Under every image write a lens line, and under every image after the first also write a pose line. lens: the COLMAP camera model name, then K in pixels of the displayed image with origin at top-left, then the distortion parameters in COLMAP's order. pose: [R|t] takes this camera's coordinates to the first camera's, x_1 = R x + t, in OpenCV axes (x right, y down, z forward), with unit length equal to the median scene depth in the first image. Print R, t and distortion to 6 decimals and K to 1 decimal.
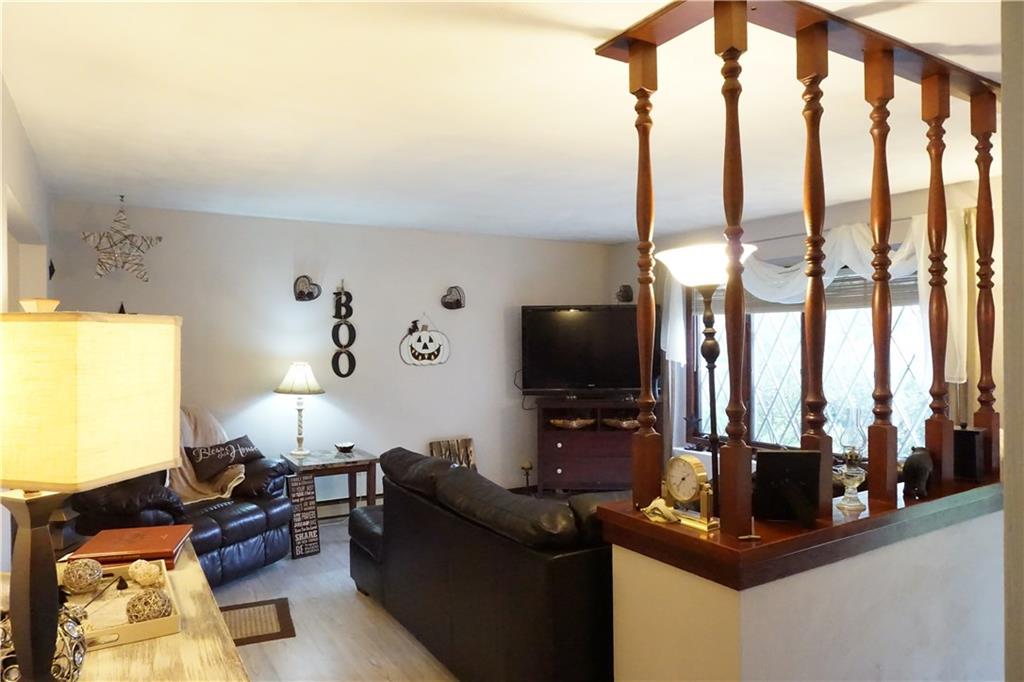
lens RADIAL K [[683.3, 0, 518.0], [0, 683.3, 344.5], [0, 0, 1]] dist [-0.049039, 0.037548]
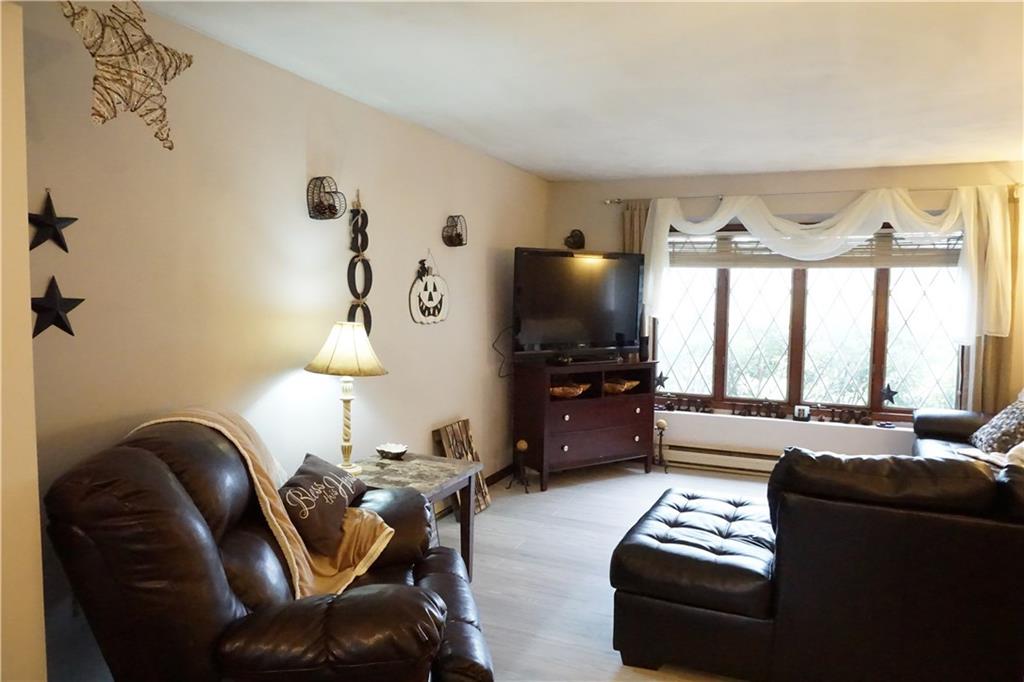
lens RADIAL K [[683.3, 0, 518.0], [0, 683.3, 344.5], [0, 0, 1]] dist [-0.049039, 0.037548]
pose [[0.815090, -0.026691, 0.578719, -0.521795], [-0.015820, 0.997540, 0.068289, 0.002429], [-0.579118, -0.064817, 0.812663, 0.403787]]
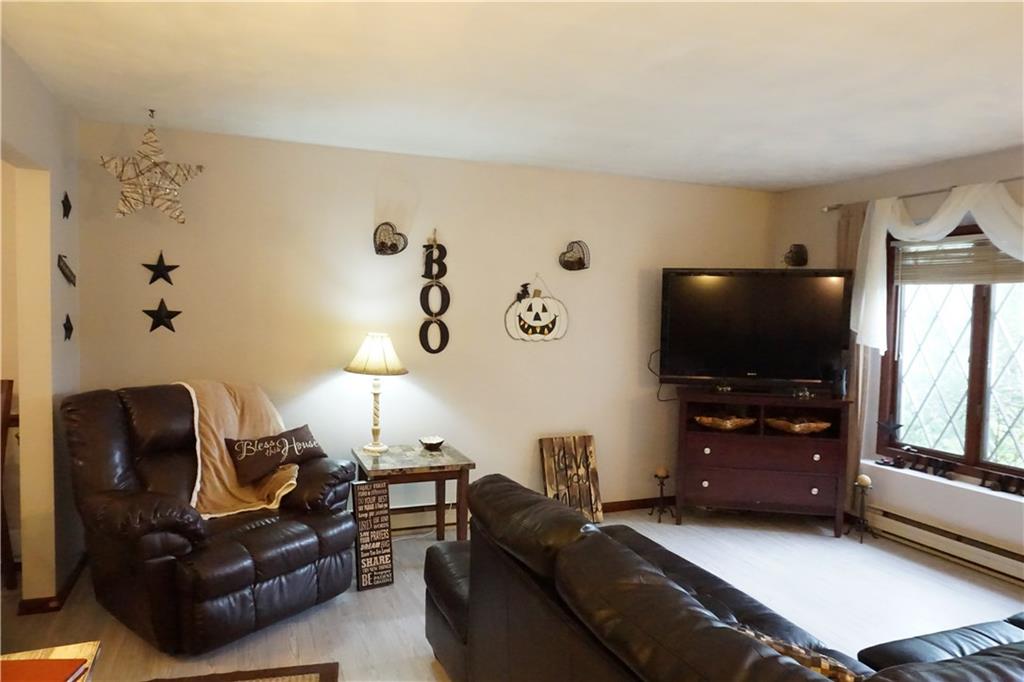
lens RADIAL K [[683.3, 0, 518.0], [0, 683.3, 344.5], [0, 0, 1]] dist [-0.049039, 0.037548]
pose [[0.987304, 0.033247, -0.155323, -0.038222], [-0.026803, 0.998698, 0.043402, 0.001057], [0.156563, -0.038688, 0.986910, 0.242904]]
